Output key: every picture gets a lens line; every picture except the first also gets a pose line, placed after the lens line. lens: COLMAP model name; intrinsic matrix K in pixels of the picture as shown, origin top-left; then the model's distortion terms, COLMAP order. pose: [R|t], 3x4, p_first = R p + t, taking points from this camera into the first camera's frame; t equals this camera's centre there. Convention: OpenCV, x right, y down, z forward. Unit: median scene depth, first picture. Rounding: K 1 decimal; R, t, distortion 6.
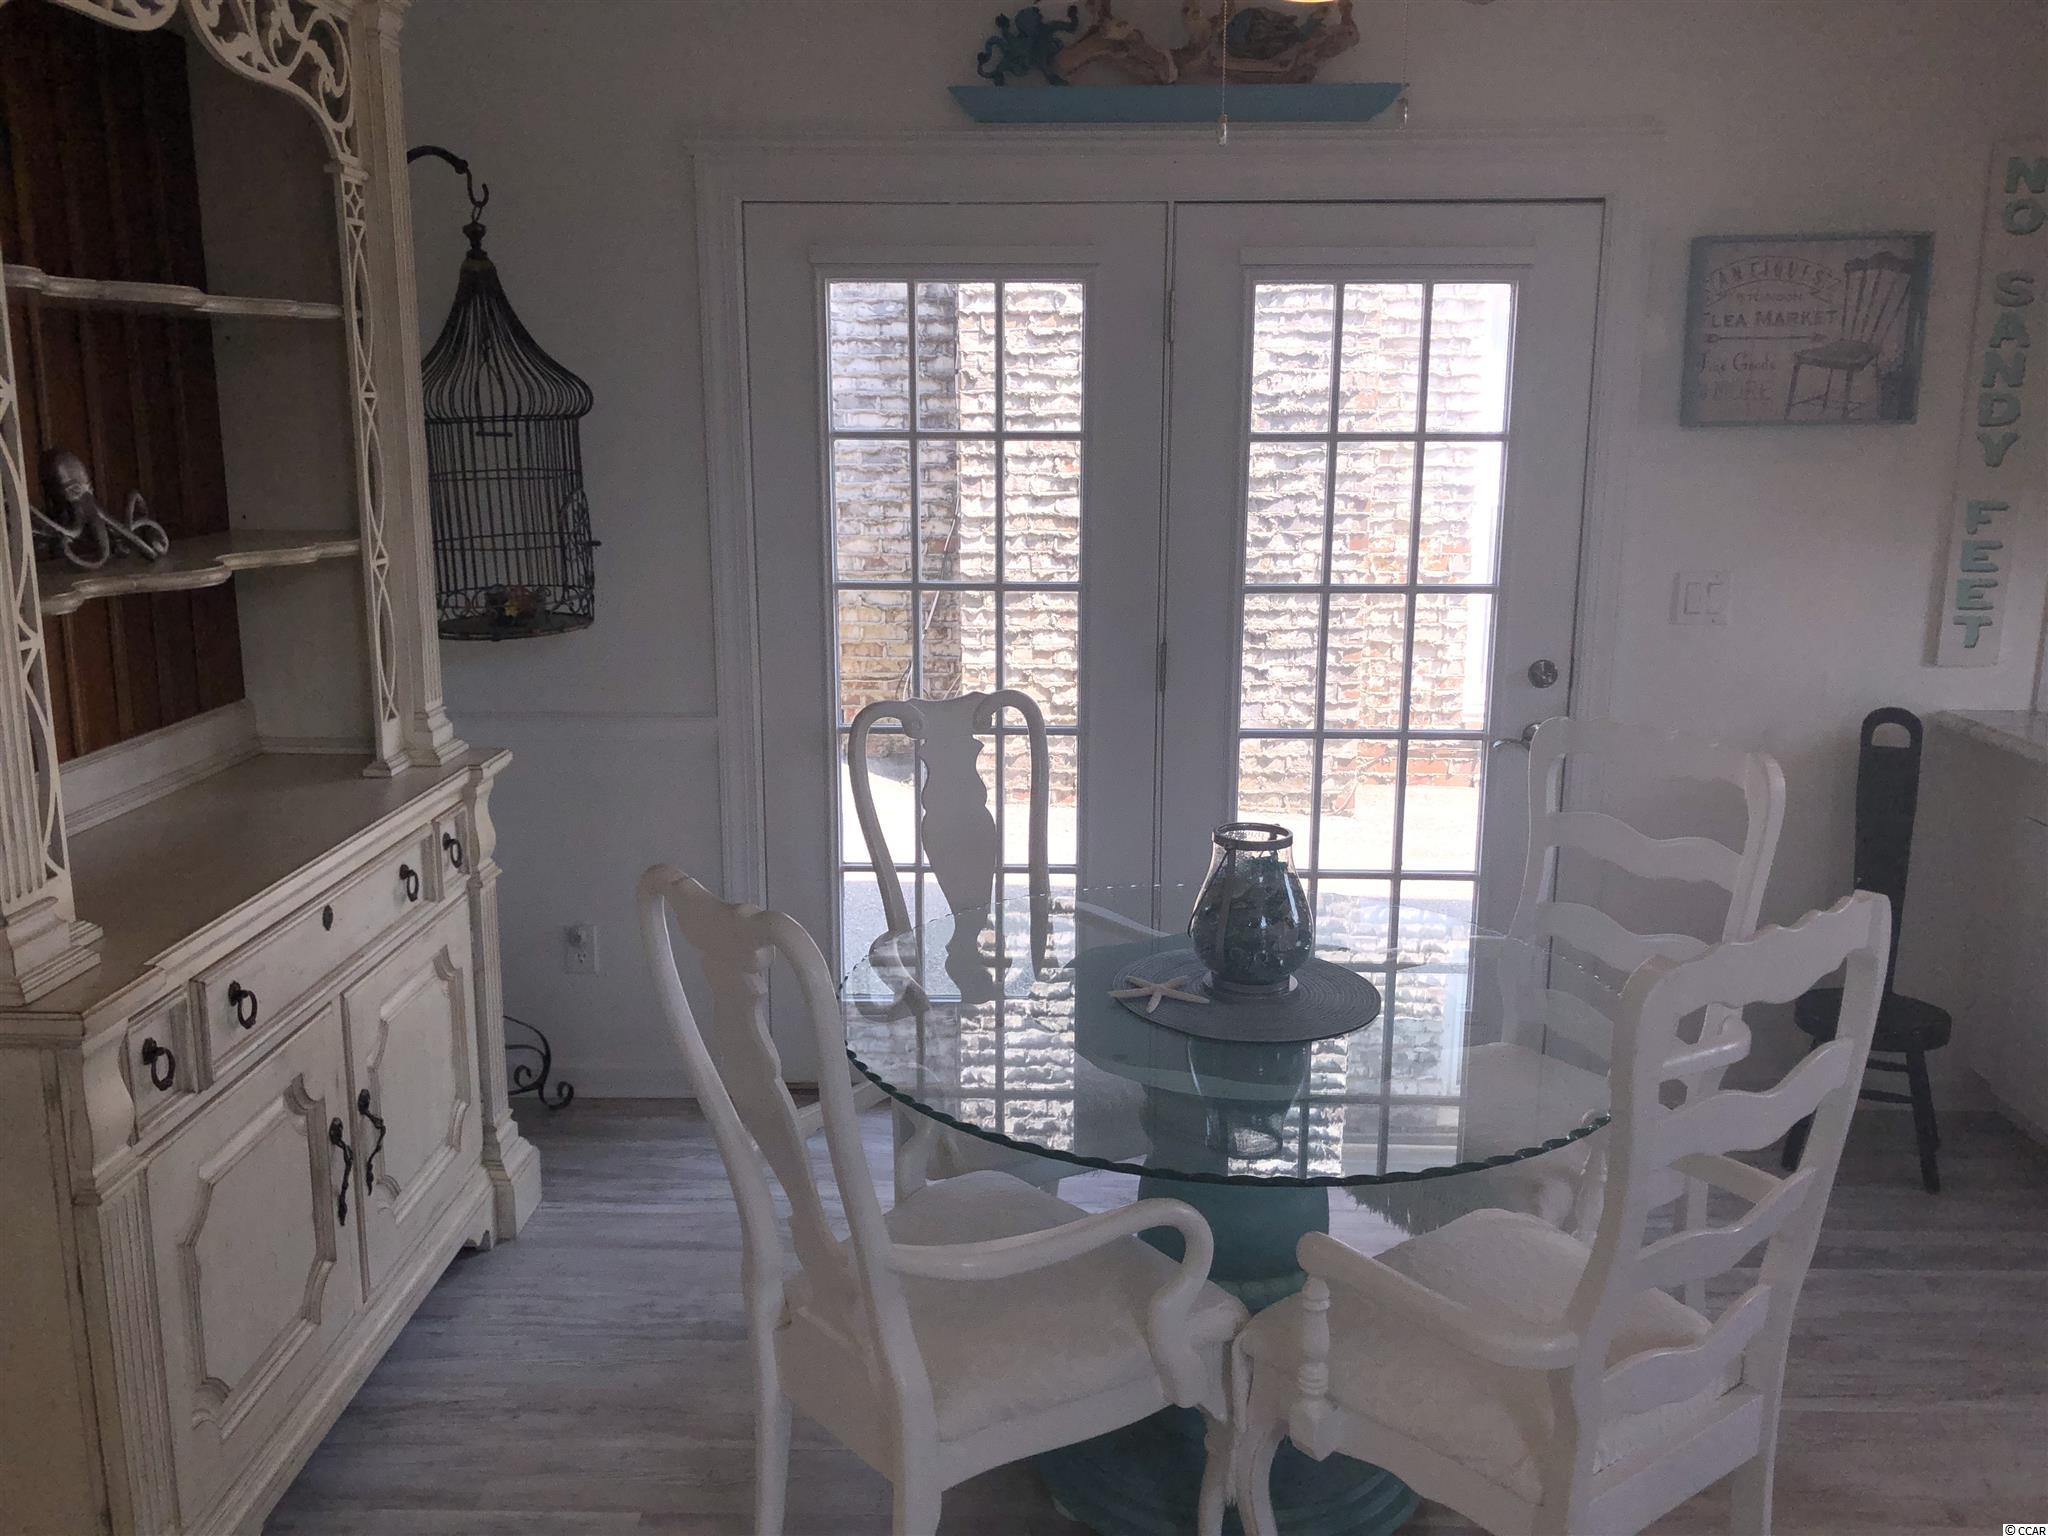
lens RADIAL K [[1683.2, 0, 996.2], [0, 1683.2, 760.0], [0, 0, 1]] dist [0.021959, -0.028319]
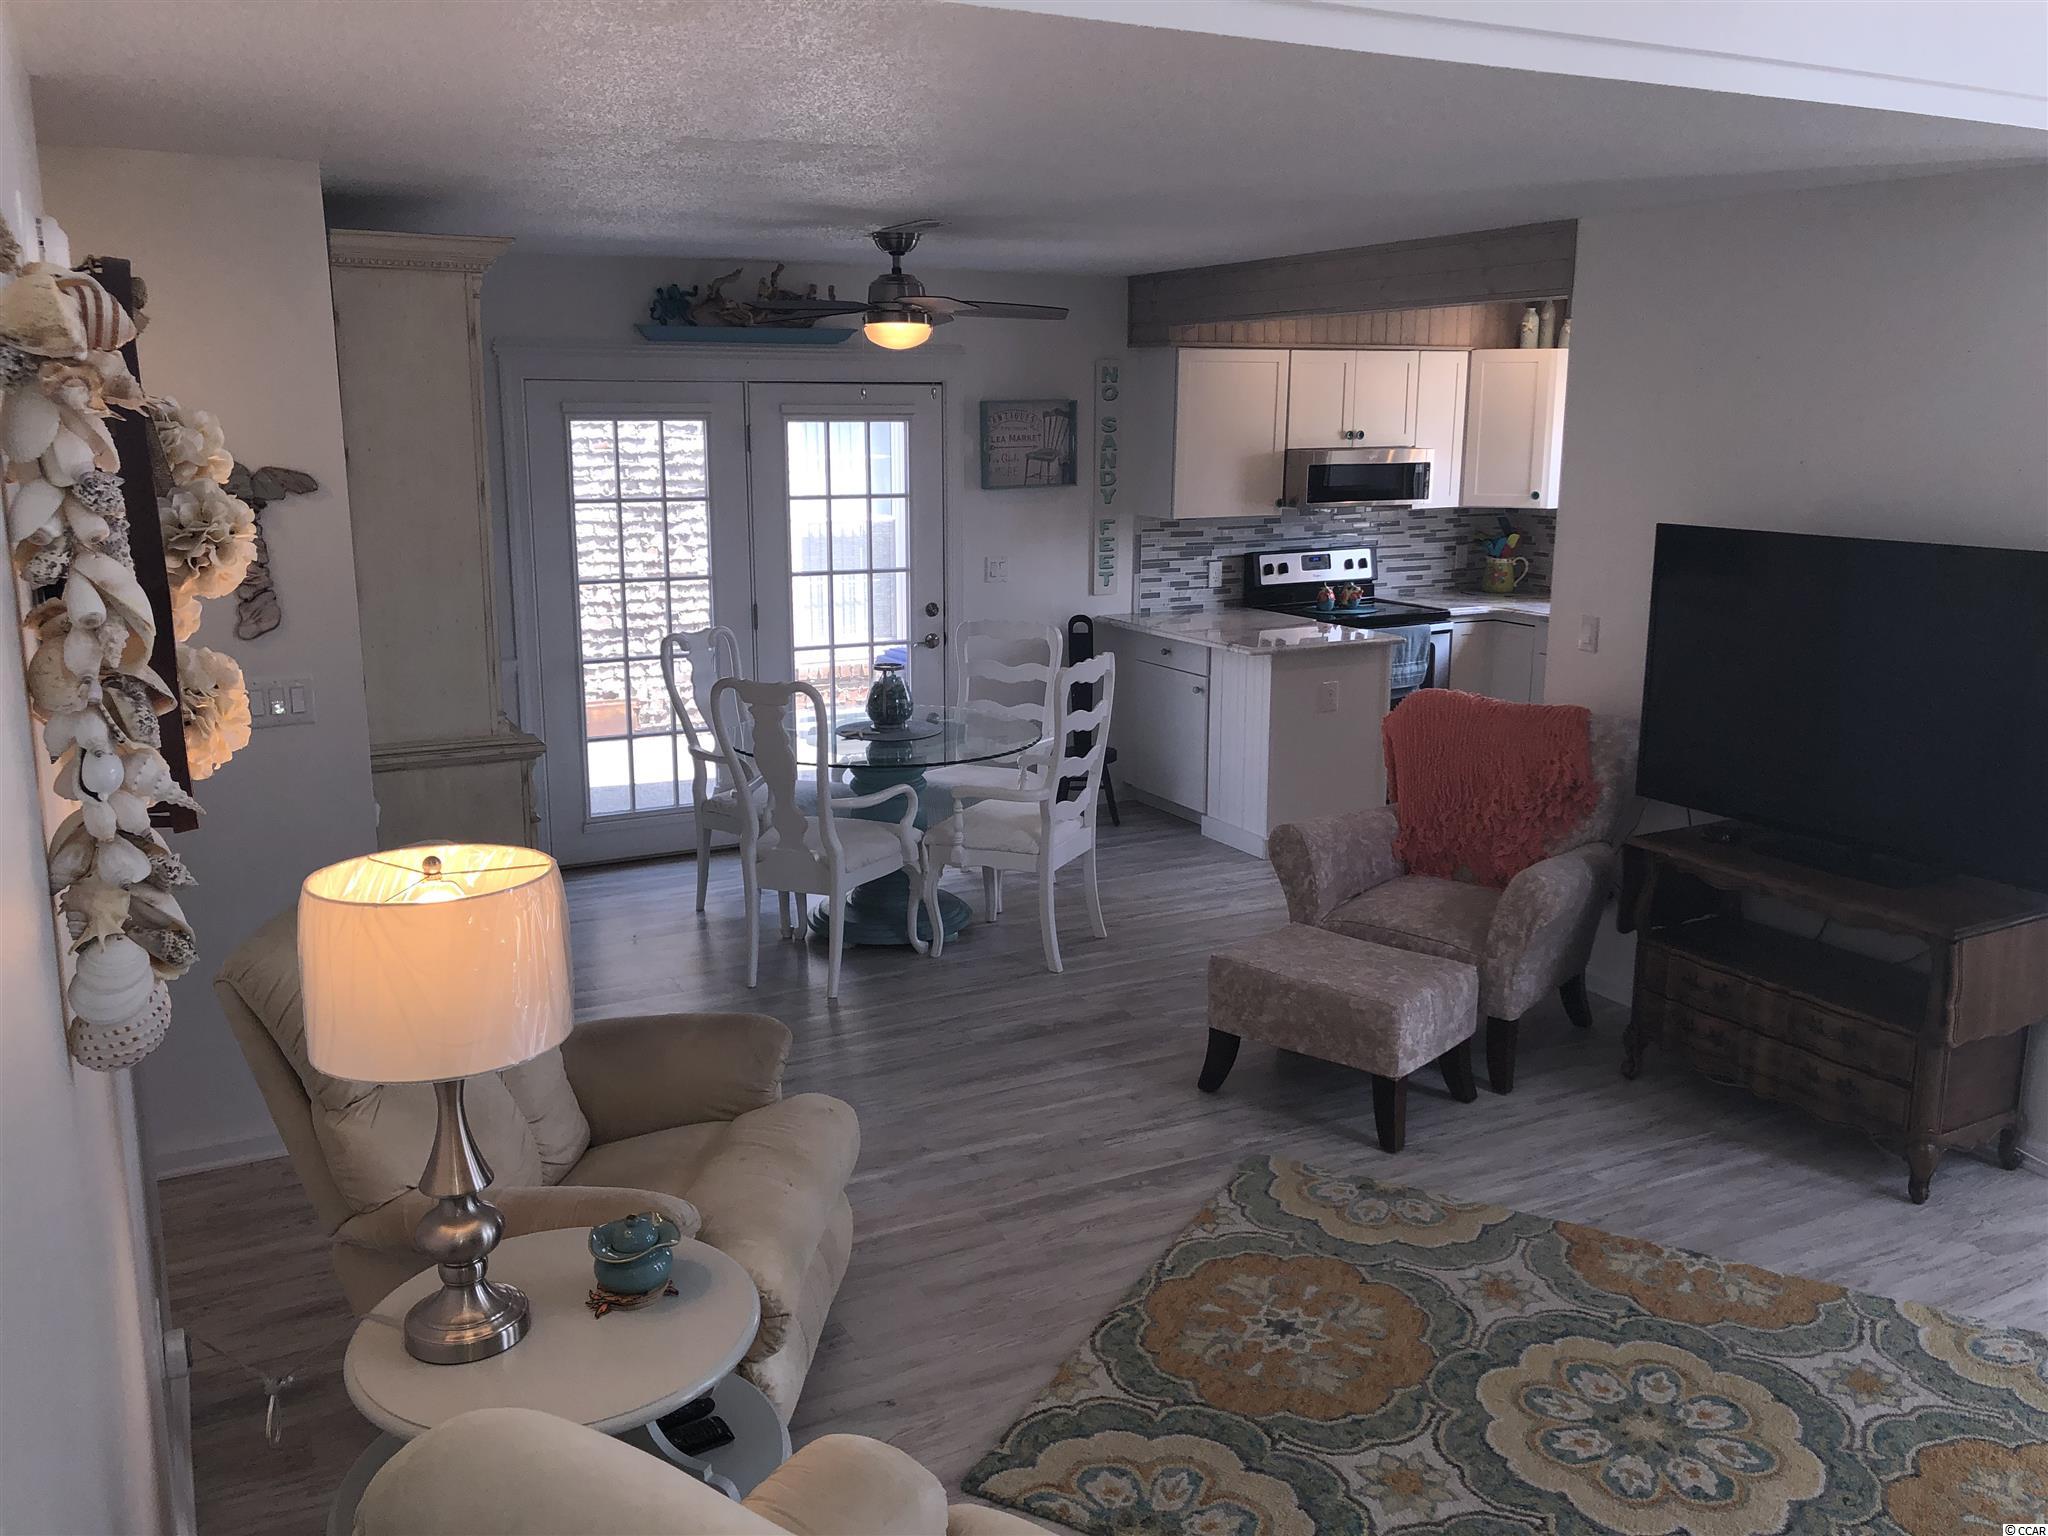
lens RADIAL K [[1683.2, 0, 979.0], [0, 1683.2, 780.8], [0, 0, 1]] dist [0.021959, -0.028319]
pose [[0.883951, -0.102697, 0.456161, -0.608940], [0.098731, 0.994580, 0.032591, 0.099691], [-0.457036, 0.016229, 0.889300, -0.887339]]
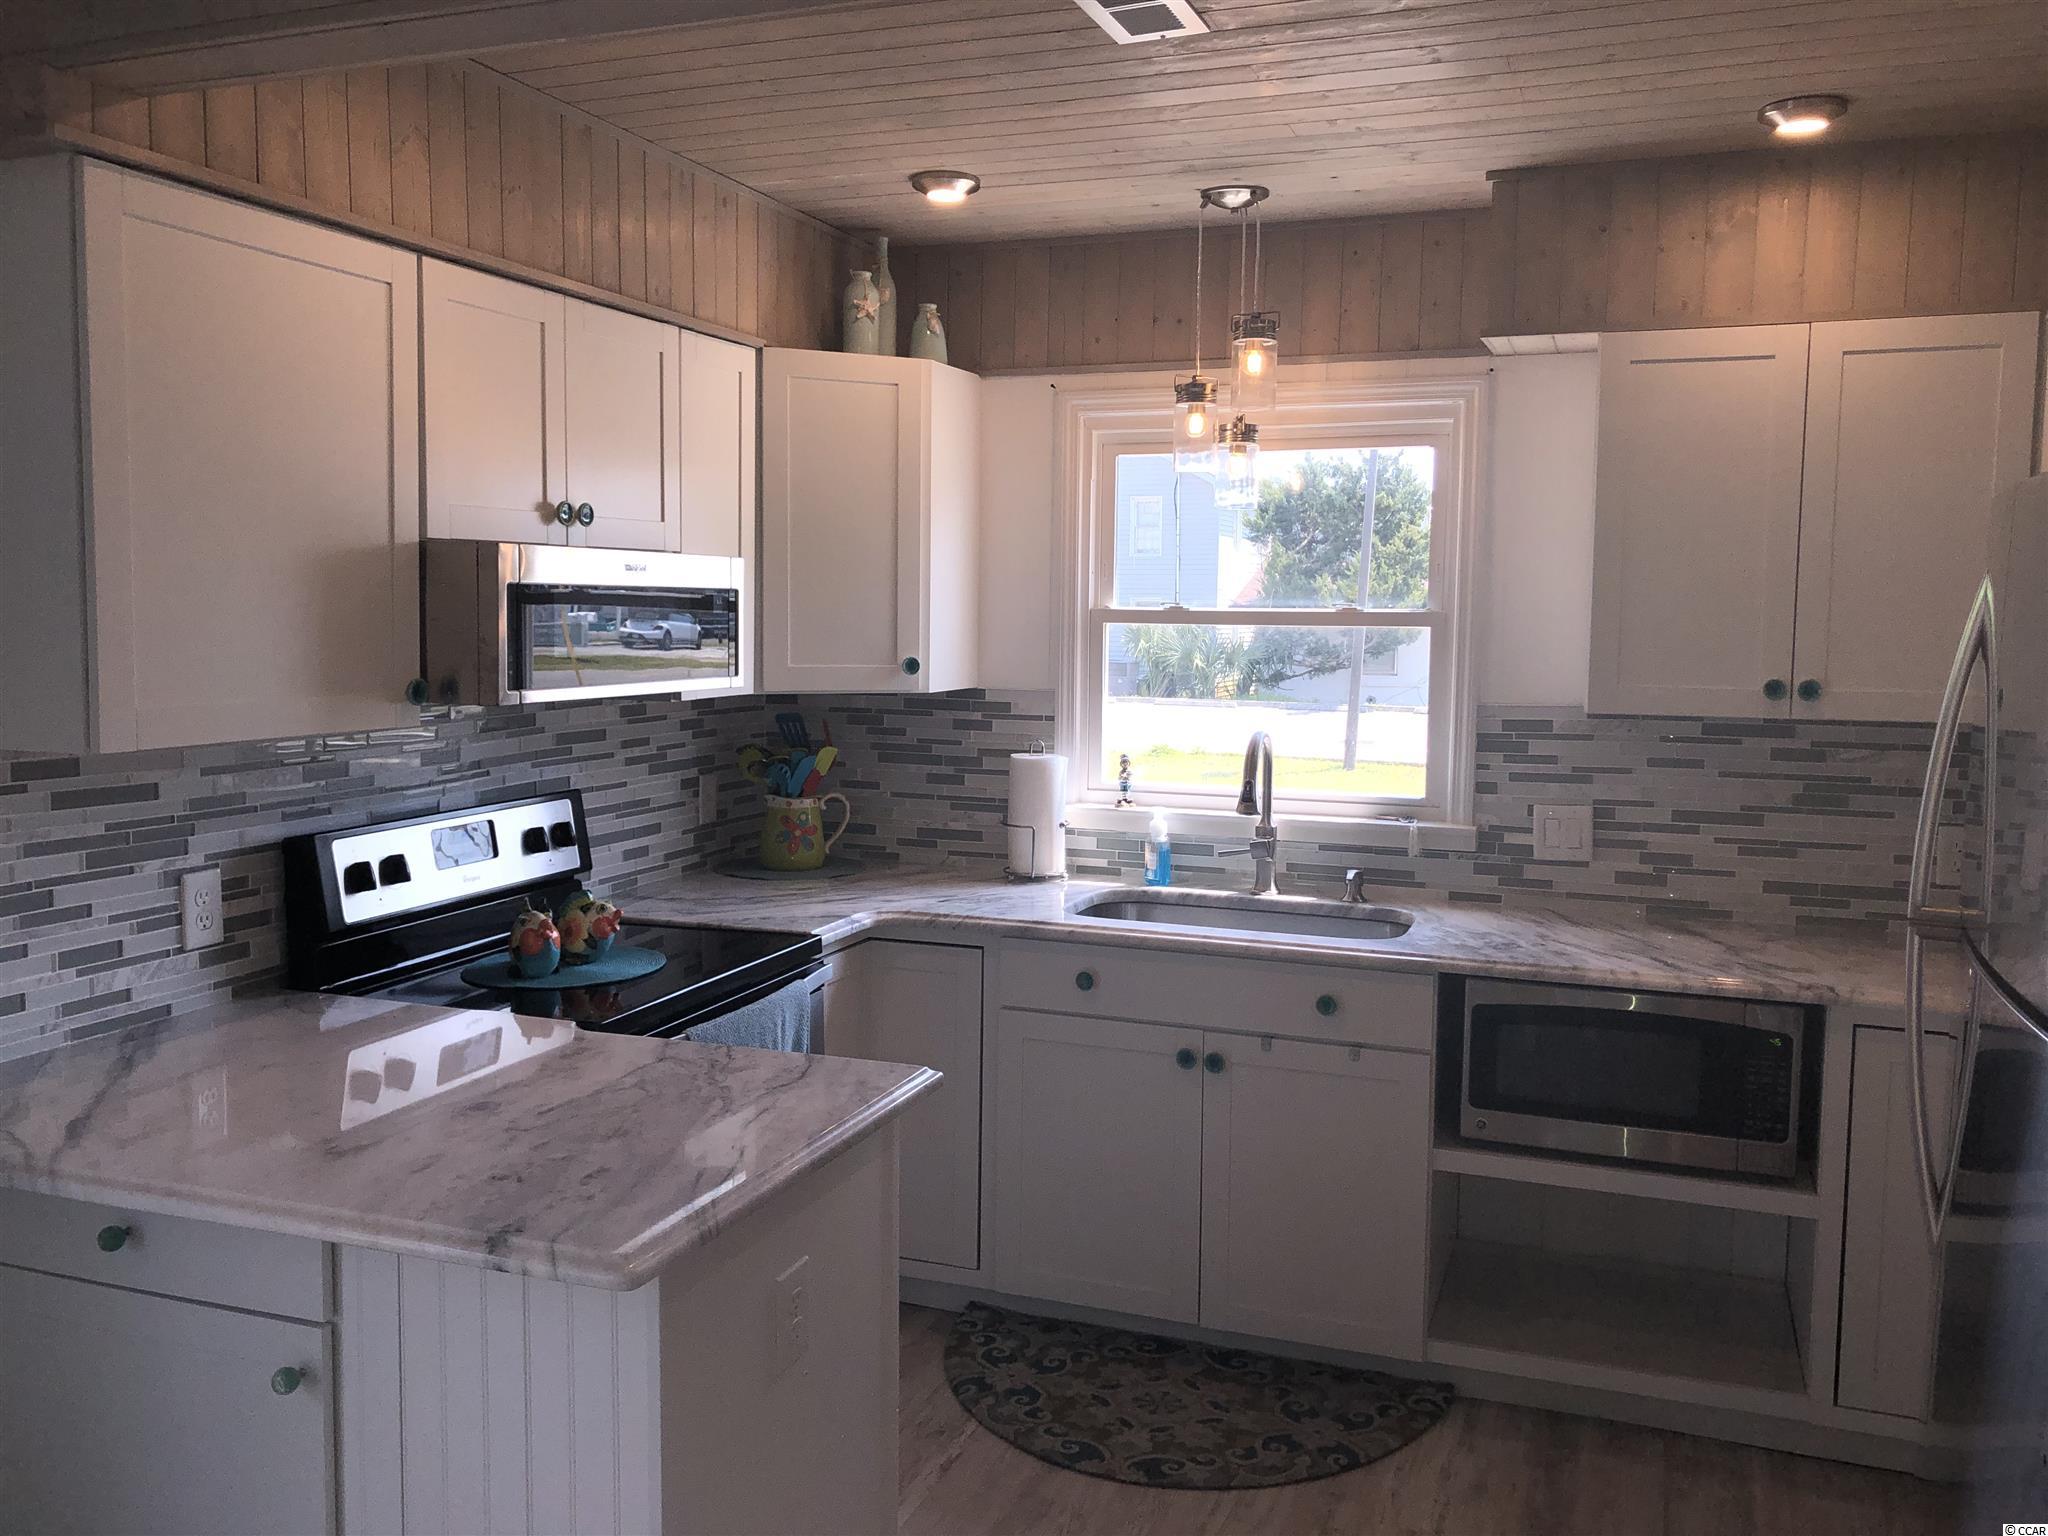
lens RADIAL K [[1683.2, 0, 1032.1], [0, 1683.2, 755.6], [0, 0, 1]] dist [0.021959, -0.028319]
pose [[0.322241, -0.077411, 0.943487, 0.175294], [0.185301, 0.982529, 0.017326, -0.089816], [-0.928345, 0.169246, 0.330955, 0.419683]]
